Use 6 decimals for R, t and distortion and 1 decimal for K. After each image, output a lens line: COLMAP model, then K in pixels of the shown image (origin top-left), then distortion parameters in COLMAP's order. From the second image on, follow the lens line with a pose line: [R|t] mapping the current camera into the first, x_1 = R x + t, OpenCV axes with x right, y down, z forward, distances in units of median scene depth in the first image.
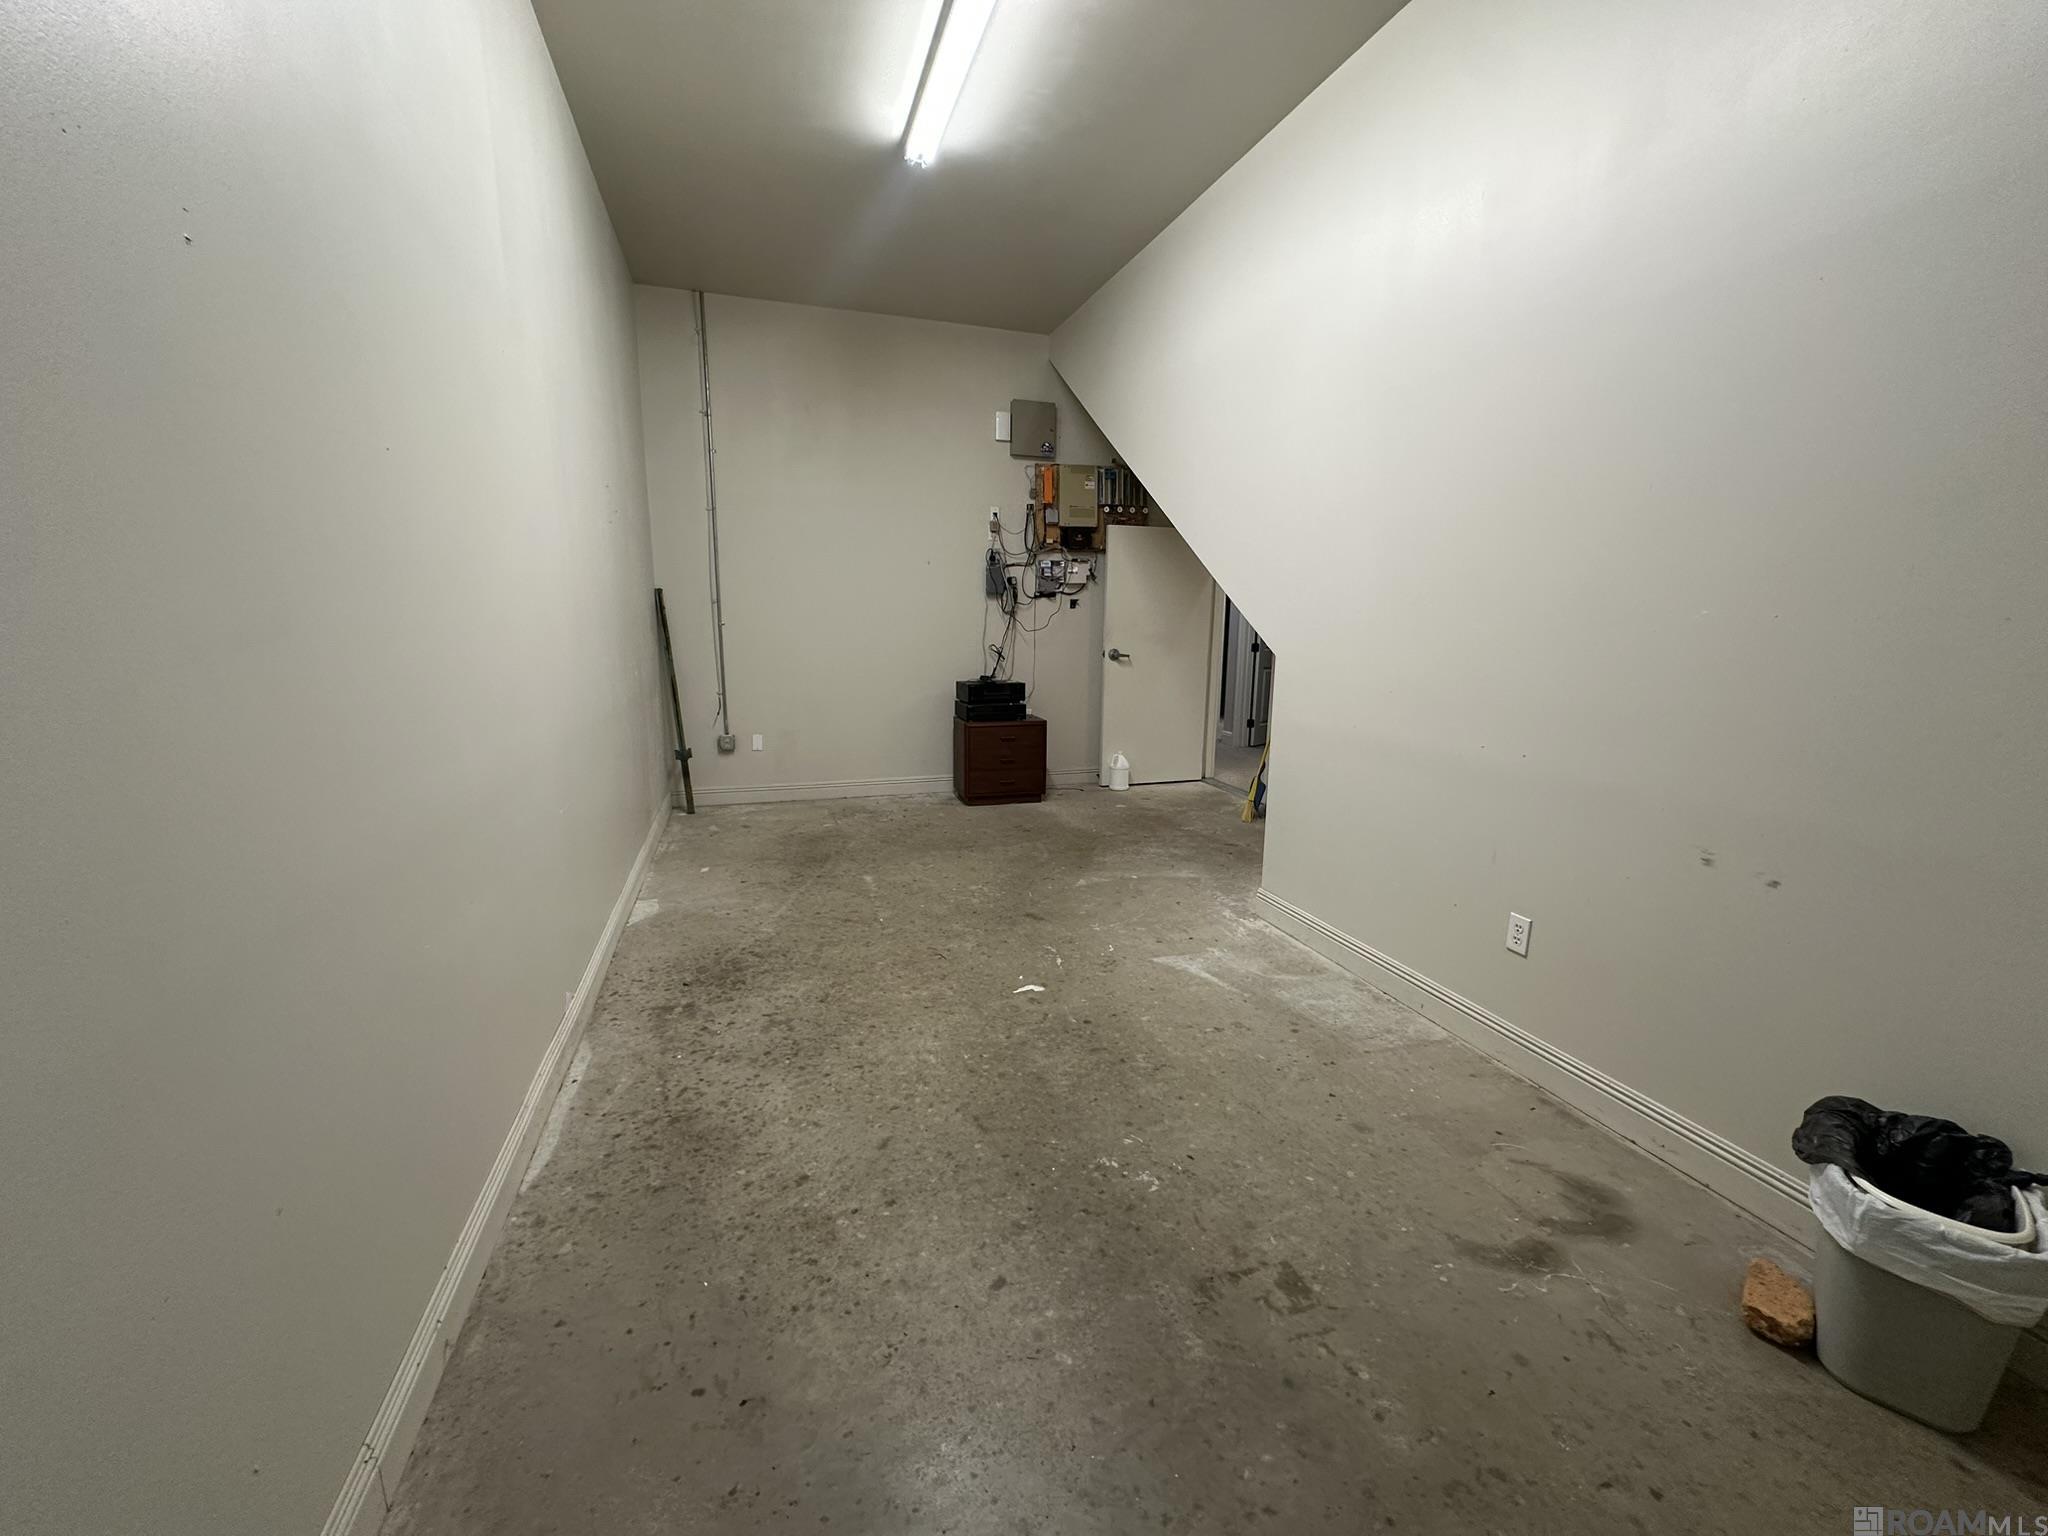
lens RADIAL K [[811.0, 0, 1023.8], [0, 811.0, 768.5], [0, 0, 1]] dist [-0.000224, 0.001206]
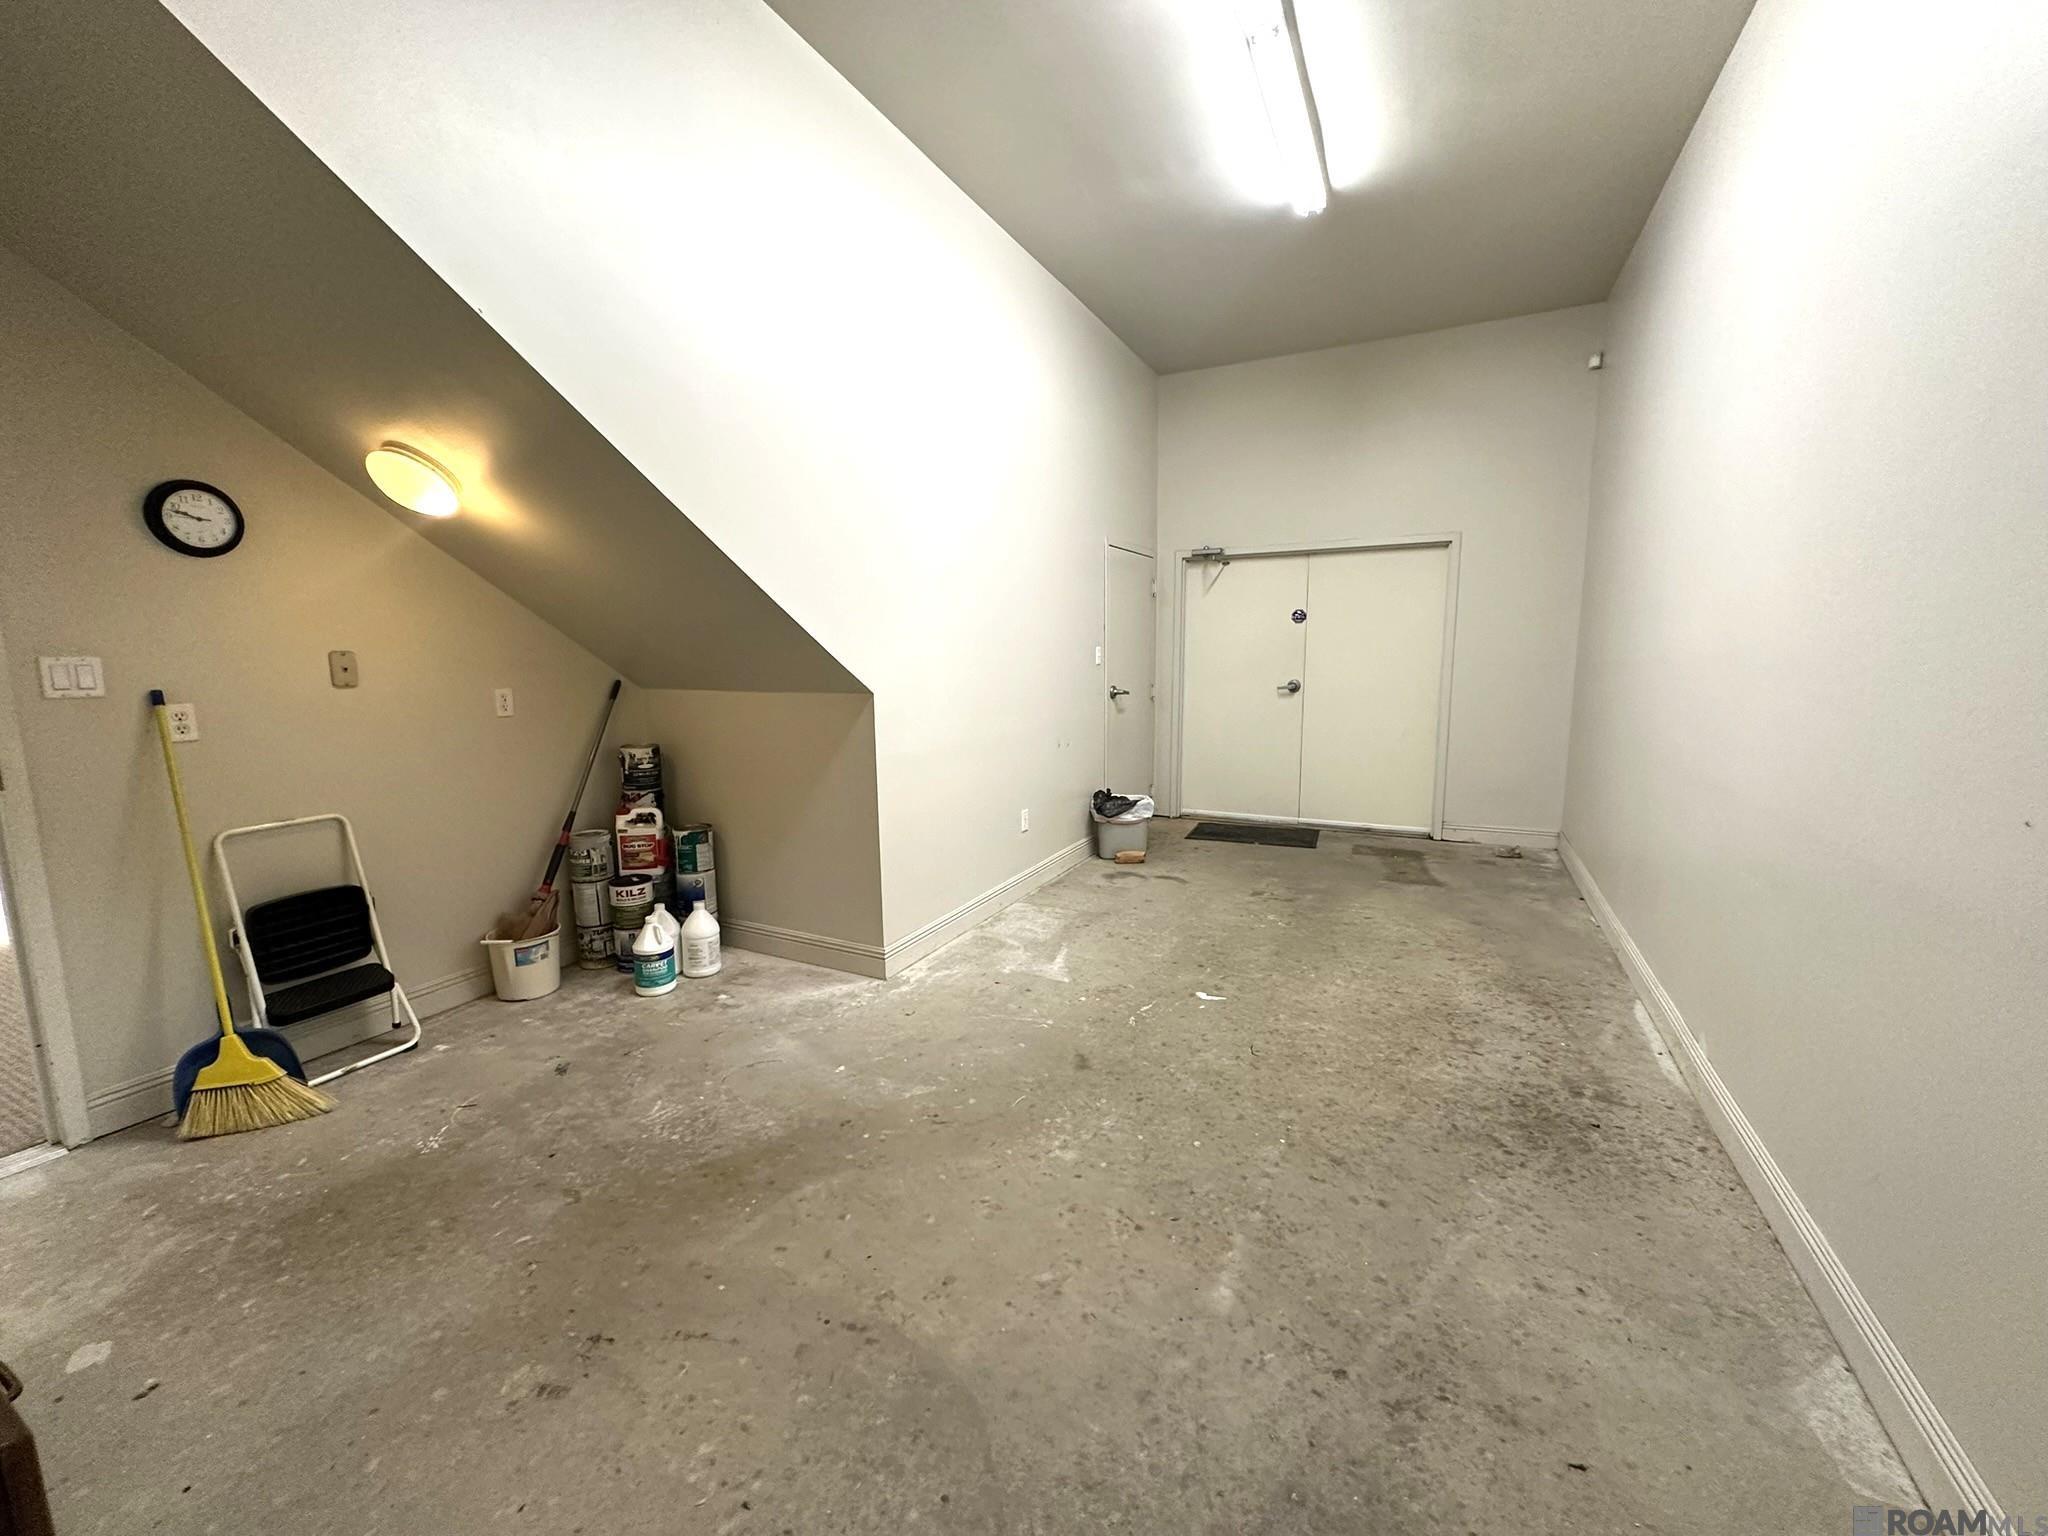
lens RADIAL K [[811.0, 0, 1024.6], [0, 811.0, 768.2], [0, 0, 1]] dist [-0.000224, 0.001206]
pose [[-0.707690, -0.106857, 0.698396, -0.532868], [0.134864, 0.949890, 0.281995, -0.345659], [-0.693532, 0.293753, -0.657816, 1.776802]]
